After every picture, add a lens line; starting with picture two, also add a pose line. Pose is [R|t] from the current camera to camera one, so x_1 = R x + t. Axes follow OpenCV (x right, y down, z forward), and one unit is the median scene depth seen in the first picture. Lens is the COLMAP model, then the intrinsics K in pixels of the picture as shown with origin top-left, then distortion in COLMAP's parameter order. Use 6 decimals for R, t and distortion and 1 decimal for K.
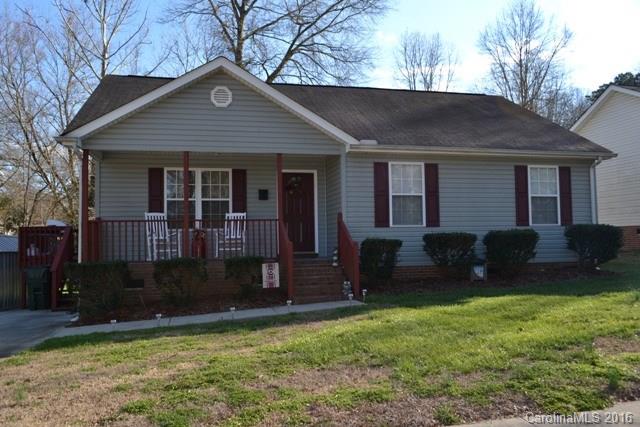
lens RADIAL K [[501.1, 0, 317.8], [0, 501.1, 212.4], [0, 0, 1]] dist [-0.029393, 0.014116]
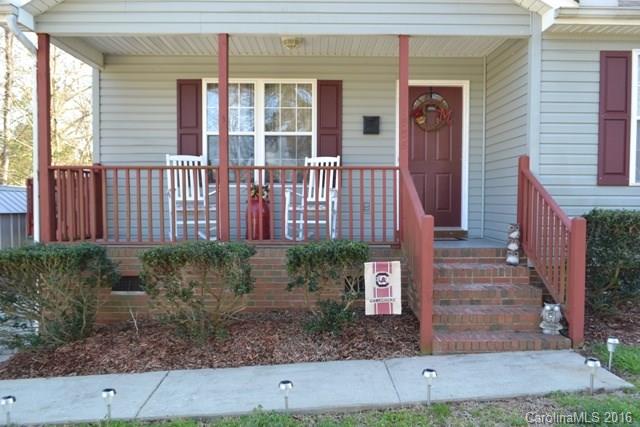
lens RADIAL K [[501.1, 0, 318.3], [0, 501.1, 212.2], [0, 0, 1]] dist [-0.029393, 0.014116]
pose [[0.976284, 0.026461, -0.214872, -0.046416], [-0.008253, 0.996330, 0.085197, 0.016149], [0.216337, -0.081404, 0.972919, 0.460928]]
